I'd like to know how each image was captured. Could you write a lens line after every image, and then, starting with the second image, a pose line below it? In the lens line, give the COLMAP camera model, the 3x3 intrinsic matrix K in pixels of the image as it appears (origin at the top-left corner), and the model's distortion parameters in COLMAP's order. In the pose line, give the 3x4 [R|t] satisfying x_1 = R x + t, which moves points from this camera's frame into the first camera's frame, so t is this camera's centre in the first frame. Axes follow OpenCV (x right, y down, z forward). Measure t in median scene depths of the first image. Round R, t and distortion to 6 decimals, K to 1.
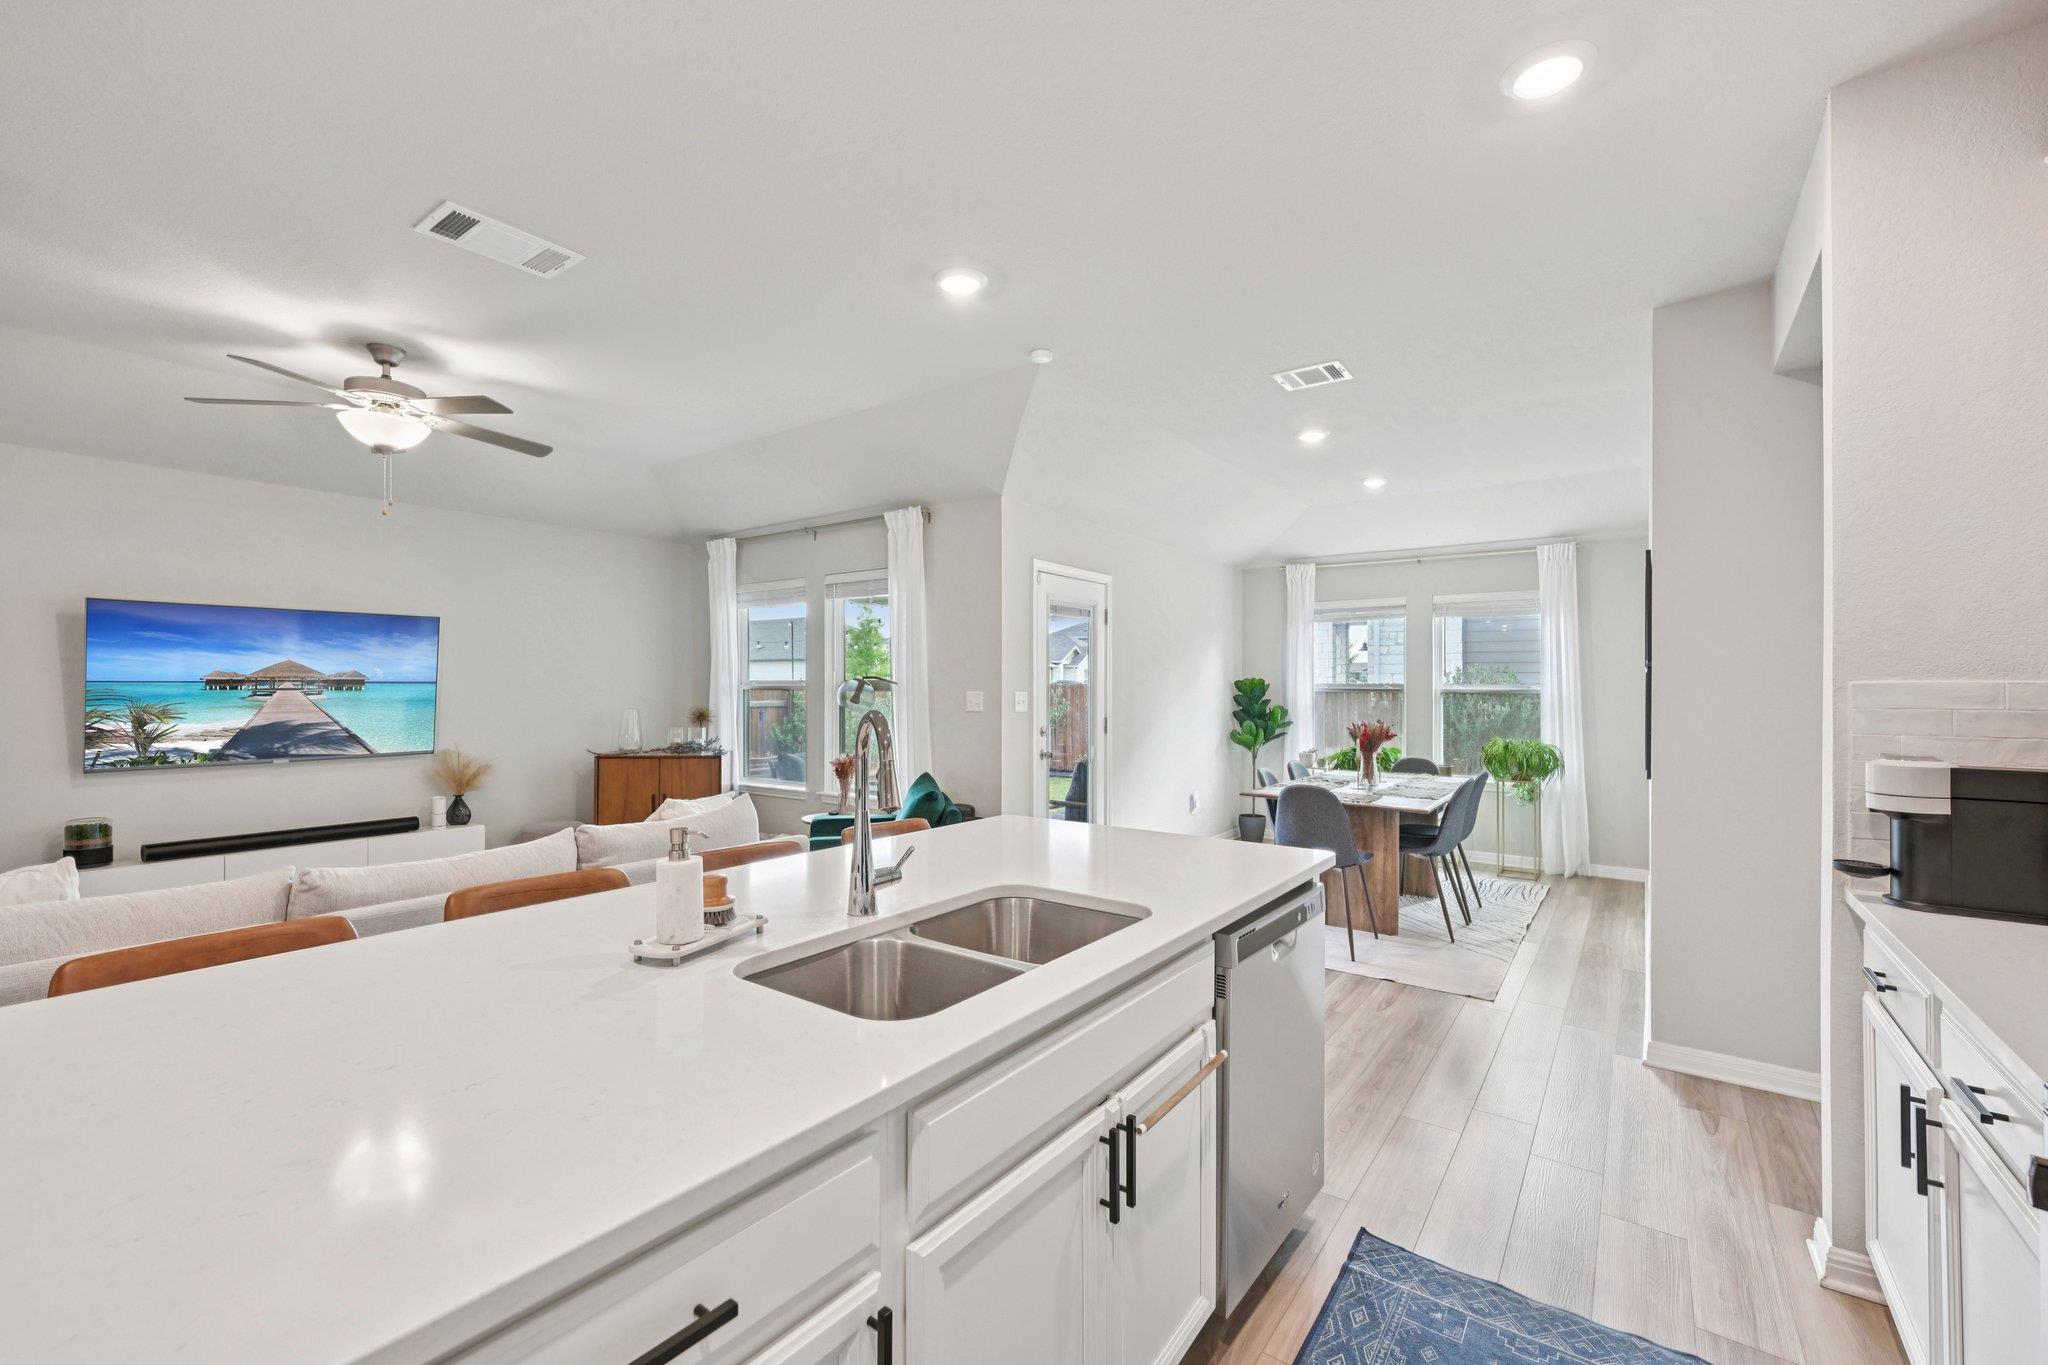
lens RADIAL K [[855.9, 0, 1018.3], [0, 855.9, 690.2], [0, 0, 1]] dist [-0.001288, 0.000508]
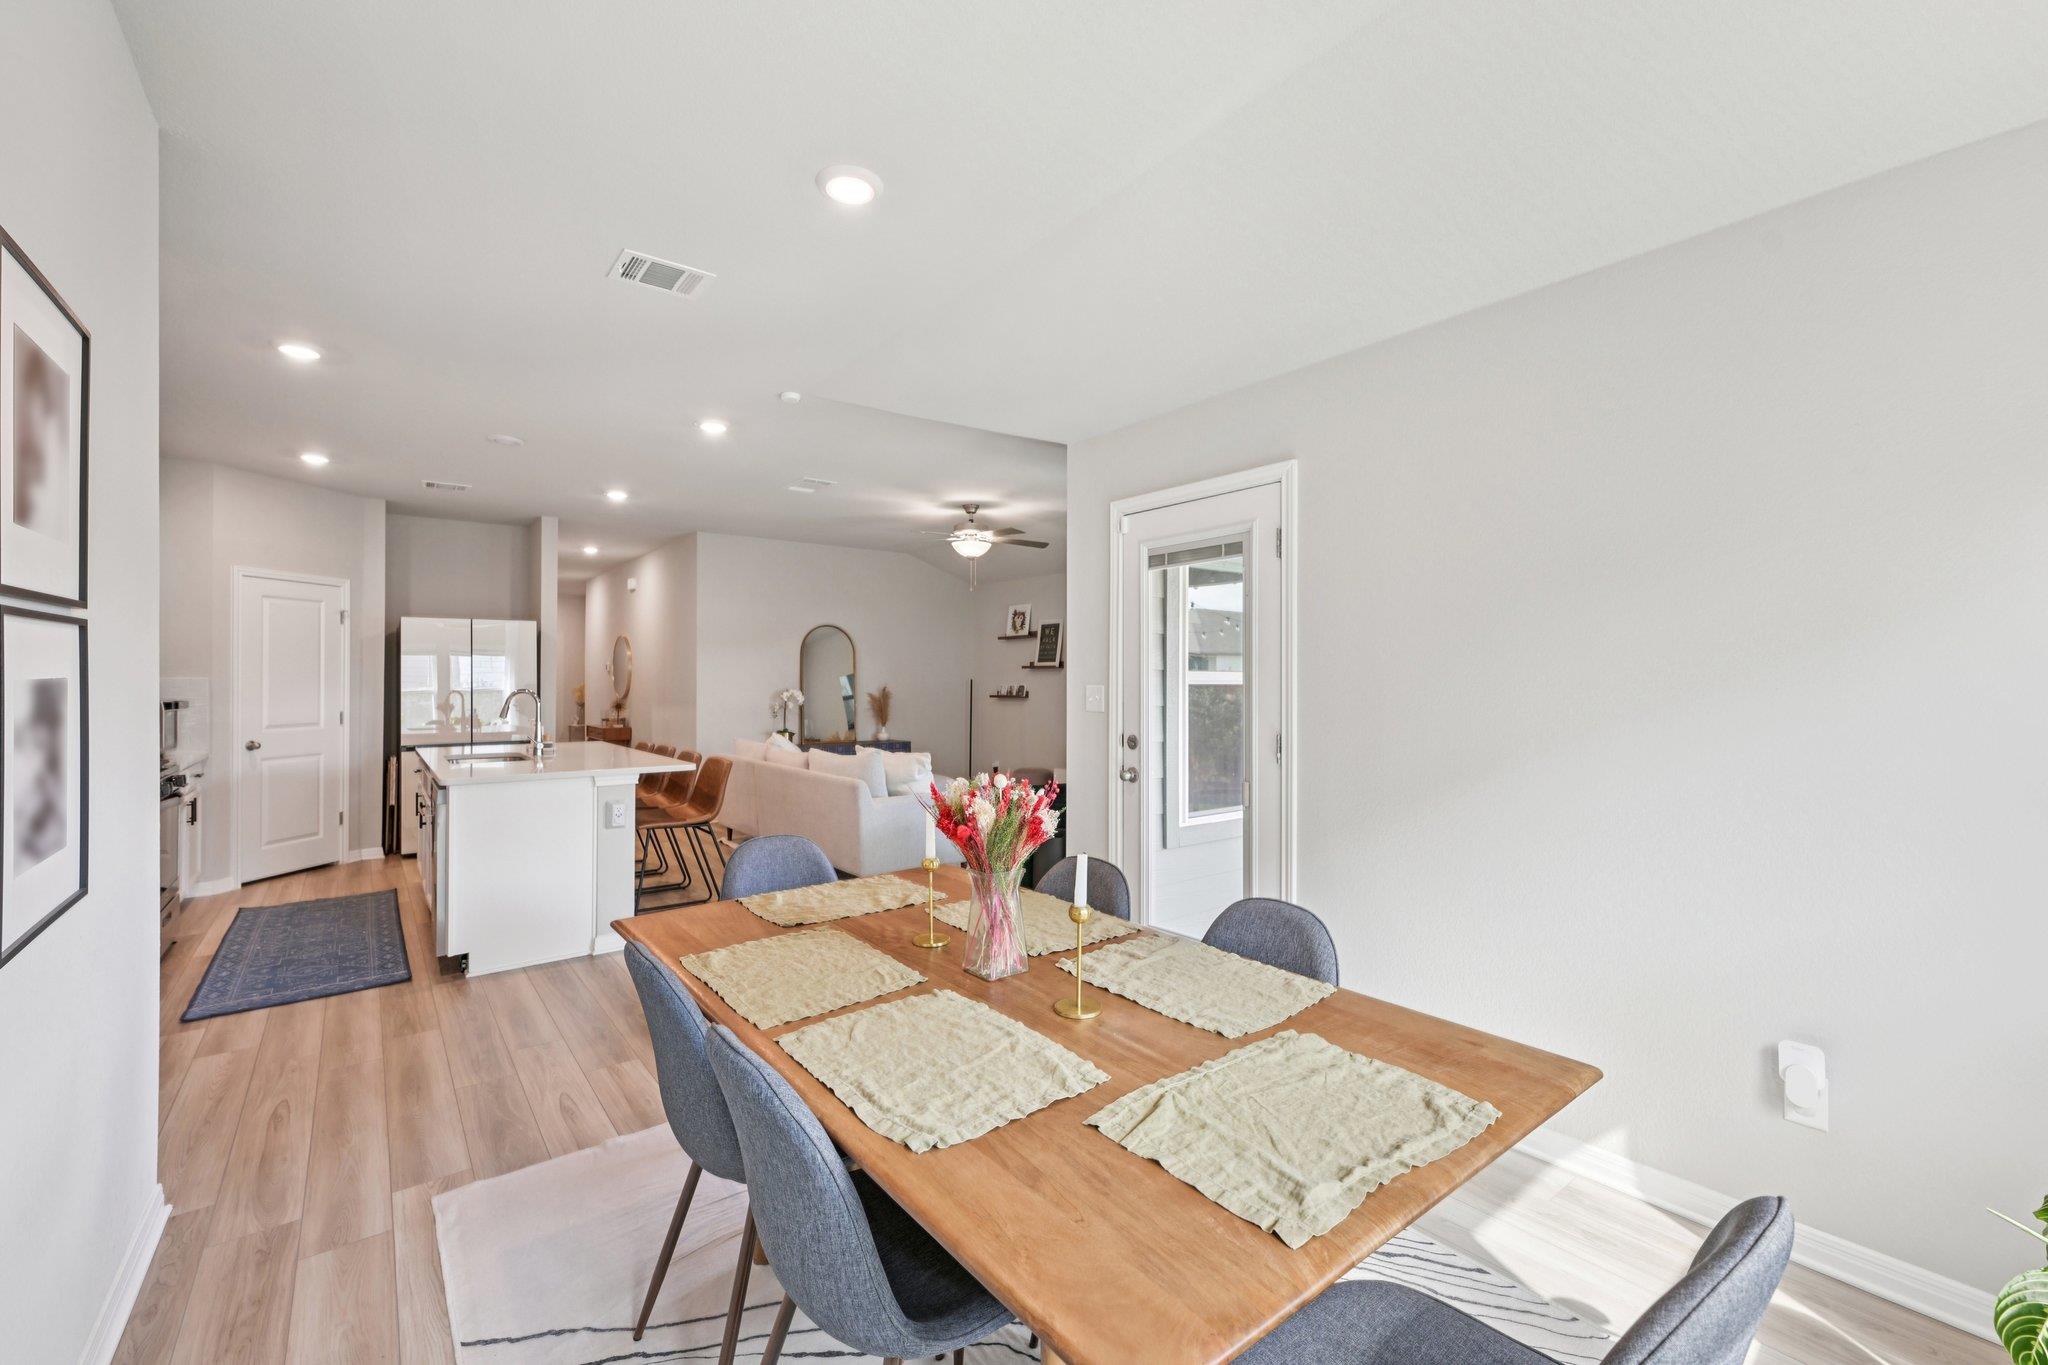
lens RADIAL K [[855.9, 0, 1019.7], [0, 855.9, 672.3], [0, 0, 1]] dist [-0.001288, 0.000508]
pose [[-0.272970, -0.014660, -0.961911, 0.652018], [-0.001241, 0.999888, -0.014887, 0.002070], [0.962022, -0.002870, -0.272958, 0.990618]]
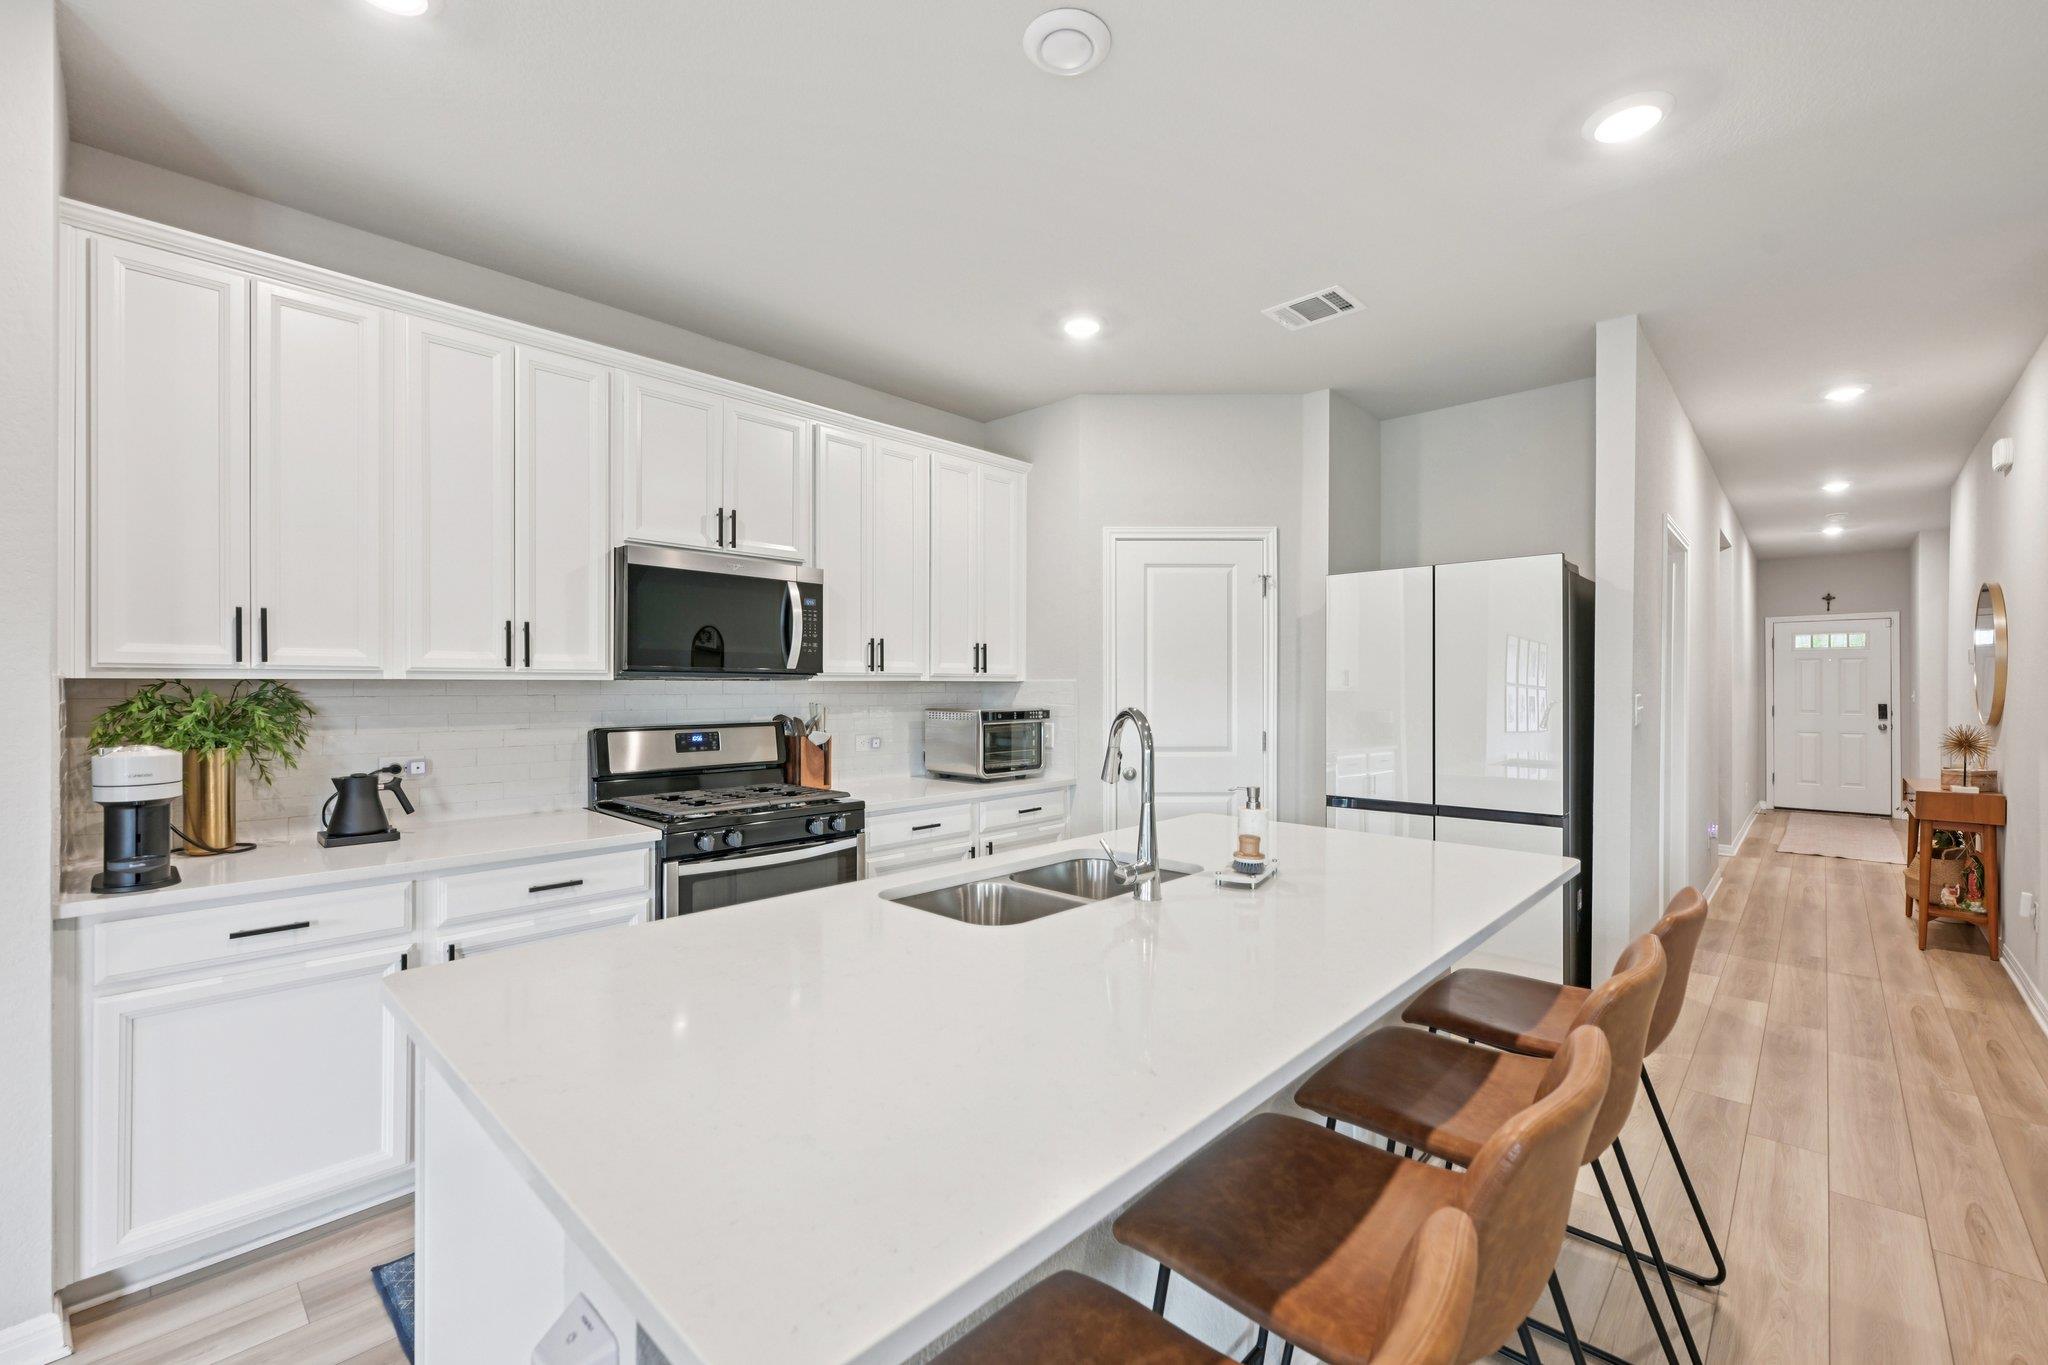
lens RADIAL K [[855.9, 0, 1024.8], [0, 855.9, 681.4], [0, 0, 1]] dist [-0.001288, 0.000508]
pose [[-0.992691, -0.005810, 0.120544, -0.047865], [-0.006067, 0.999980, -0.001761, -0.002125], [-0.120532, -0.002480, -0.992706, 0.589805]]
